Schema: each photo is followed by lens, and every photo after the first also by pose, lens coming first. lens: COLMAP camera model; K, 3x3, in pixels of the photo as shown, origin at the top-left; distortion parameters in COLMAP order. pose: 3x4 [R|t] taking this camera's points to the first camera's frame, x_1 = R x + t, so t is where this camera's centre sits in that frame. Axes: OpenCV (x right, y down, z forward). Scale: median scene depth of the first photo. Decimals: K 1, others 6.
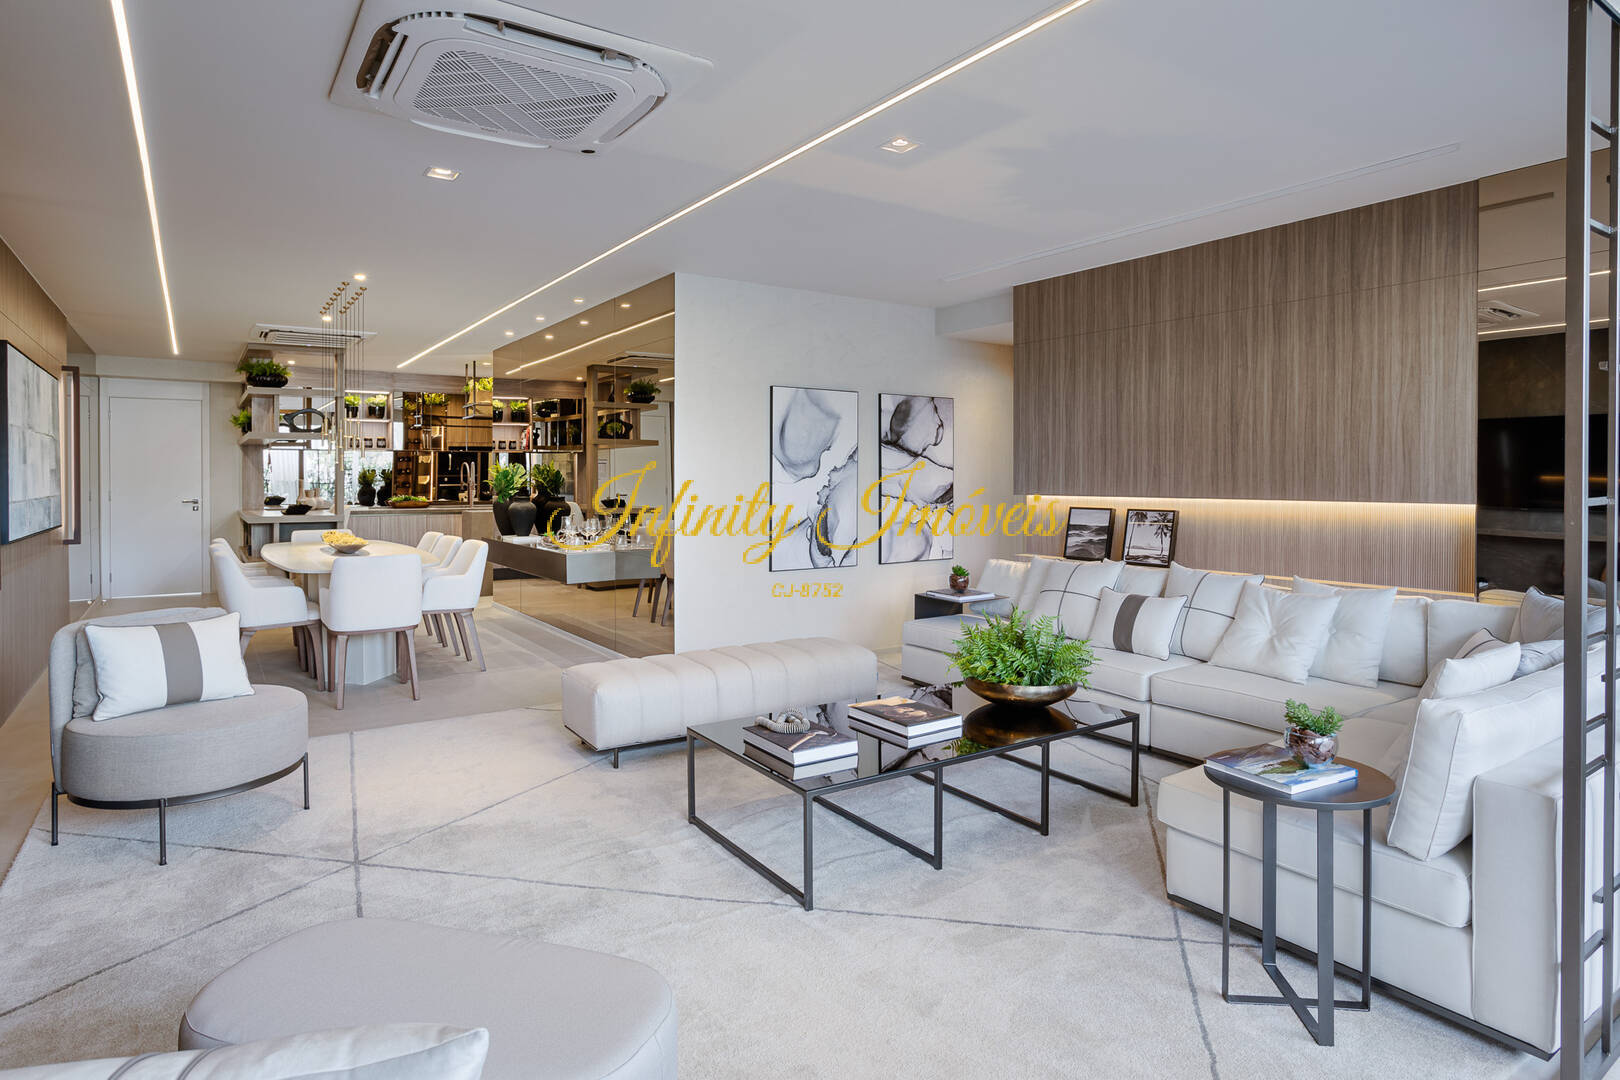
lens RADIAL K [[912.2, 0, 789.7], [0, 912.2, 493.0], [0, 0, 1]] dist [-0.045407, 0.043330]
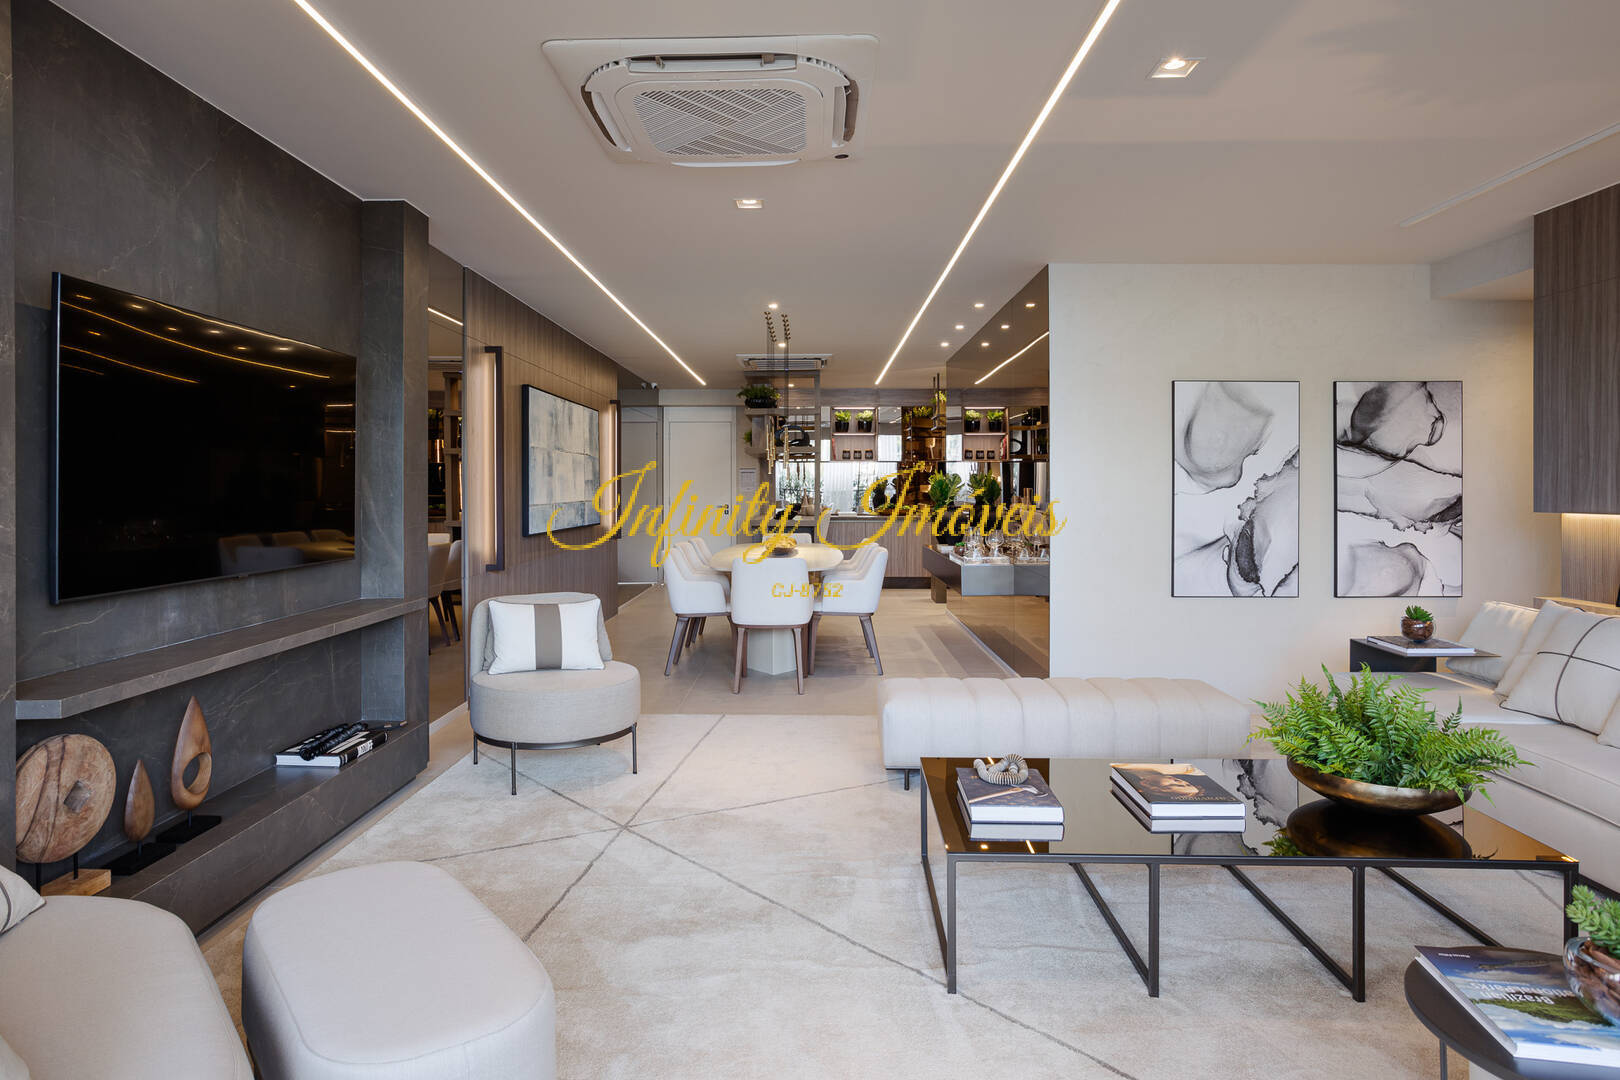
lens RADIAL K [[912.2, 0, 789.7], [0, 912.2, 493.0], [0, 0, 1]] dist [-0.045407, 0.043330]
pose [[0.816987, 0.005159, -0.576633, 0.181407], [-0.011040, 0.999917, -0.006695, -0.002033], [0.576550, 0.011836, 0.816976, 0.097874]]
